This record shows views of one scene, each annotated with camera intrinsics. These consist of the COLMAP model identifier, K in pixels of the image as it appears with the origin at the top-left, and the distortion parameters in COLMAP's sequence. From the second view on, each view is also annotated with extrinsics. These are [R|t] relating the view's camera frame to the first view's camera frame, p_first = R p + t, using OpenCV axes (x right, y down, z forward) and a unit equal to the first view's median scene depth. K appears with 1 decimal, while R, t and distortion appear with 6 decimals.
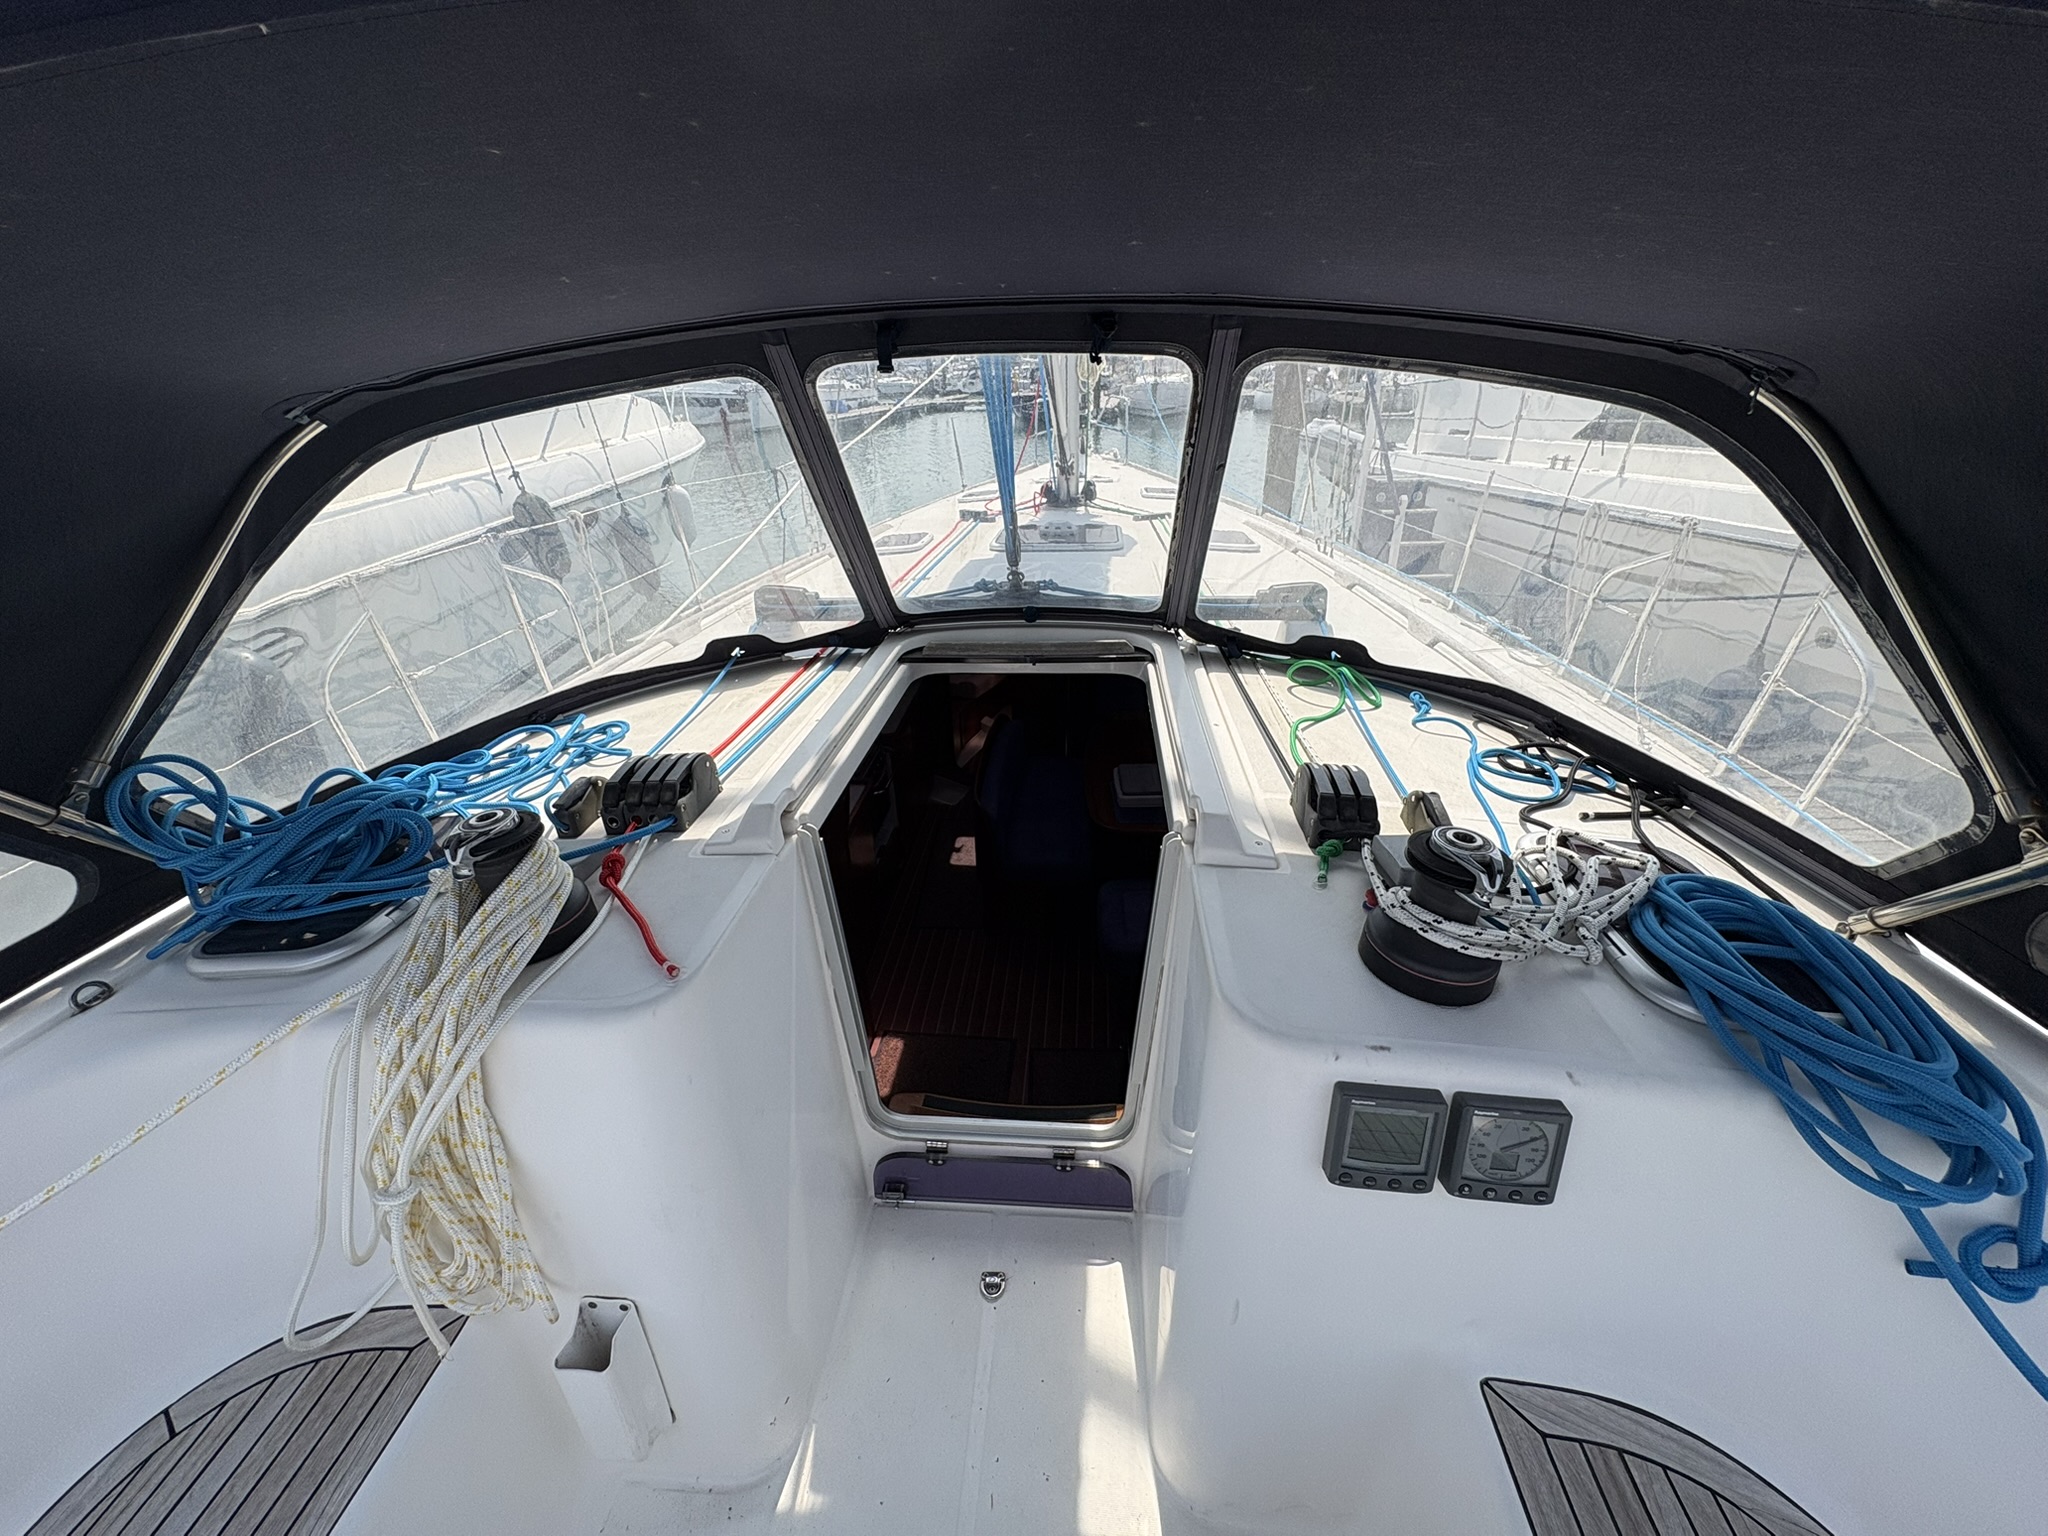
lens RADIAL K [[826.2, 0, 1018.2], [0, 826.2, 779.5], [0, 0, 1]] dist [0.002891, 0.001536]
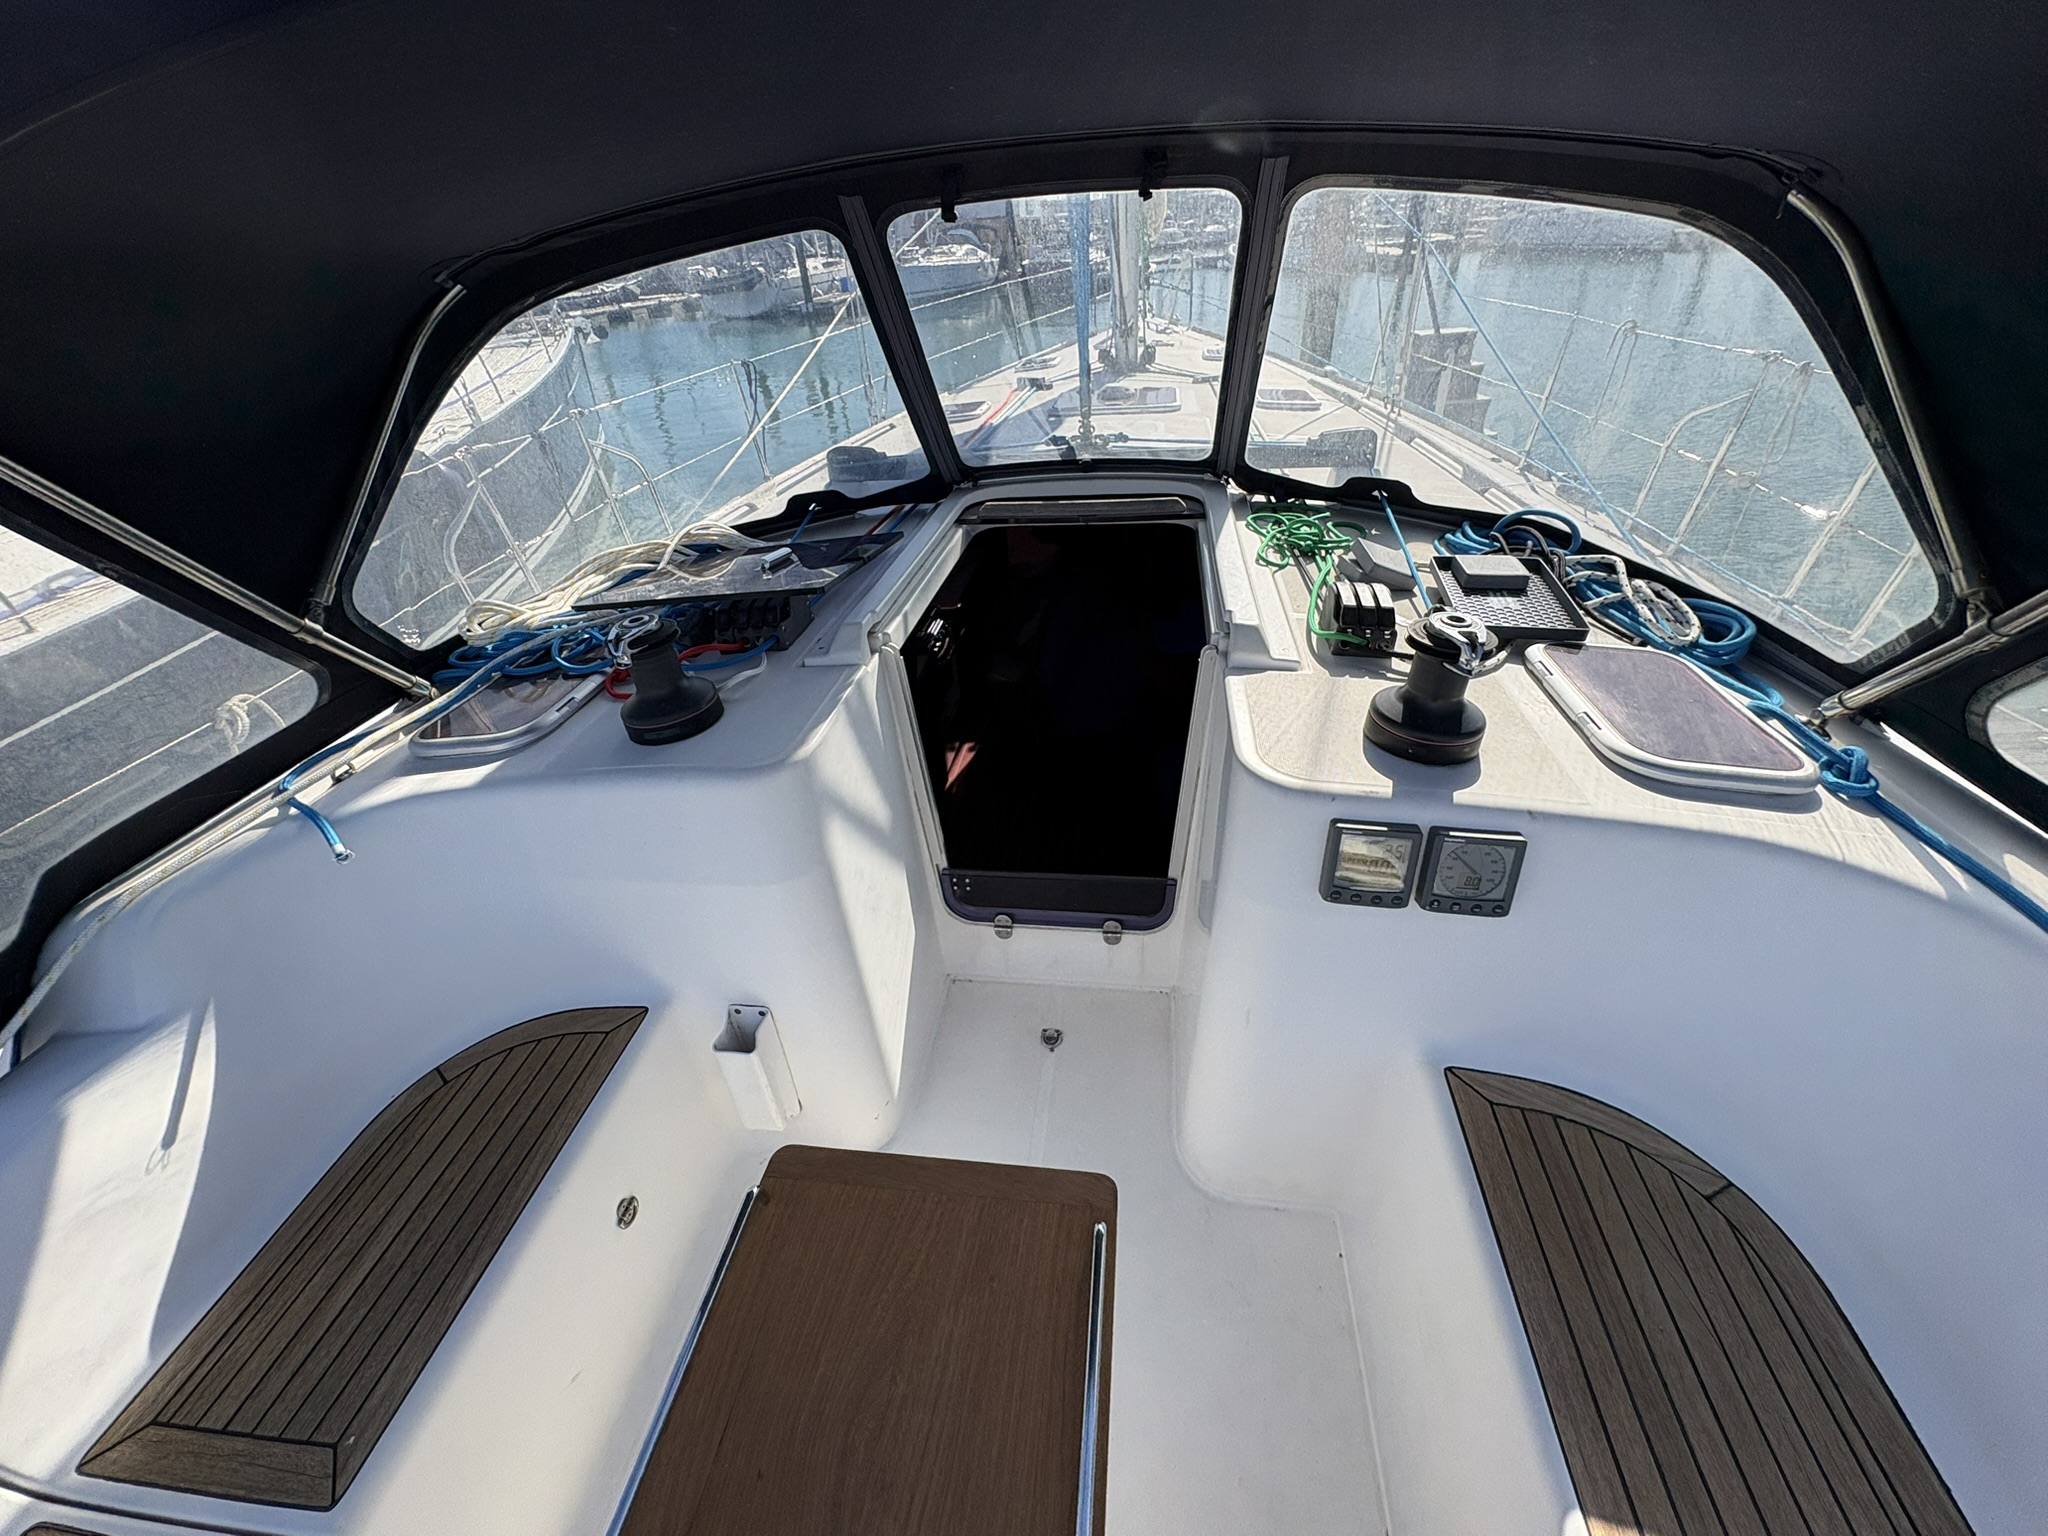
lens RADIAL K [[826.2, 0, 1017.5], [0, 826.2, 780.5], [0, 0, 1]] dist [0.002891, 0.001536]
pose [[0.997529, 0.002682, -0.070212, 0.004400], [0.006123, 0.992150, 0.124901, 0.097323], [0.069995, -0.125022, 0.989682, -0.147431]]
